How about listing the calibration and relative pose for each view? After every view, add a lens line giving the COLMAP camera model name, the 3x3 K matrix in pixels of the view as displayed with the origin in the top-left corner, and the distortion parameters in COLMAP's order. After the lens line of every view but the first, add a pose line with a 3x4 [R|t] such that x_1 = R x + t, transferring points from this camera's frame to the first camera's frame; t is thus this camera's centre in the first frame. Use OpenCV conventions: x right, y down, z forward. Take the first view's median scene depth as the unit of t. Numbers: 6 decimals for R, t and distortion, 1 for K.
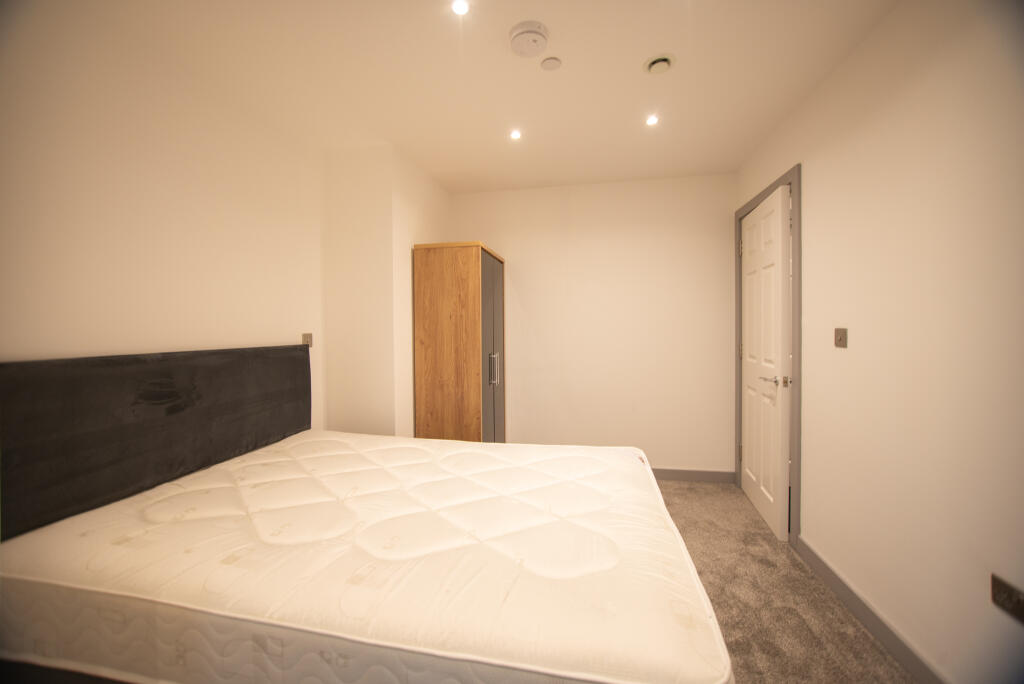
lens RADIAL K [[403.7, 0, 510.1], [0, 403.7, 335.5], [0, 0, 1]] dist [-0.005660, 0.000039]
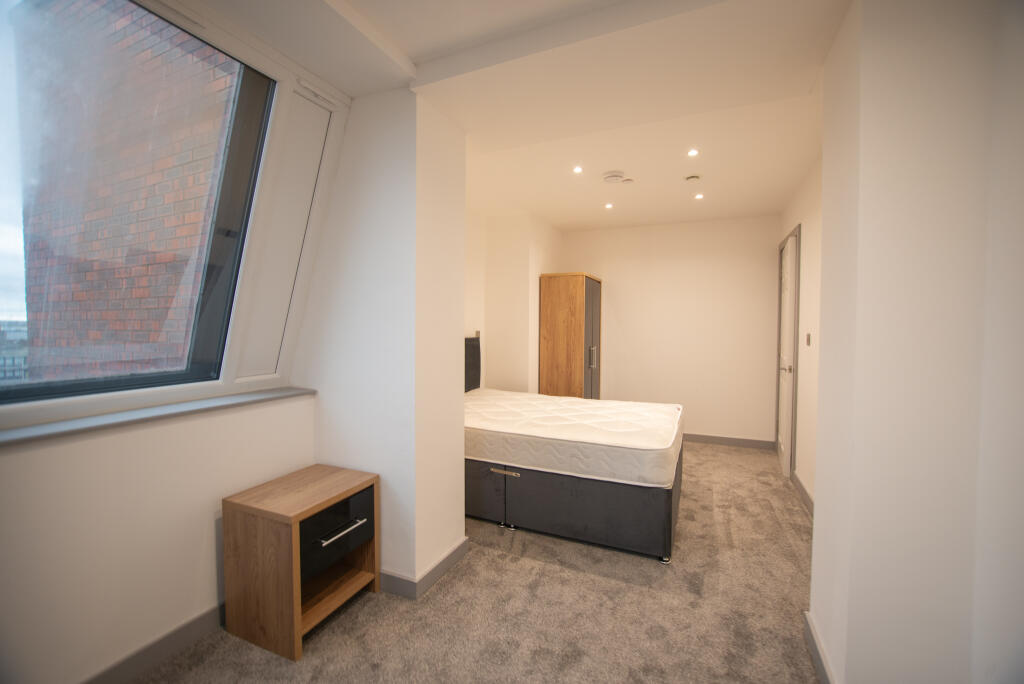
lens RADIAL K [[403.7, 0, 525.9], [0, 403.7, 334.1], [0, 0, 1]] dist [-0.005660, 0.000039]
pose [[0.978100, 0.020171, -0.207158, 0.029286], [-0.020829, 0.999783, -0.000996, 0.005576], [0.207093, 0.005289, 0.978307, -0.538817]]
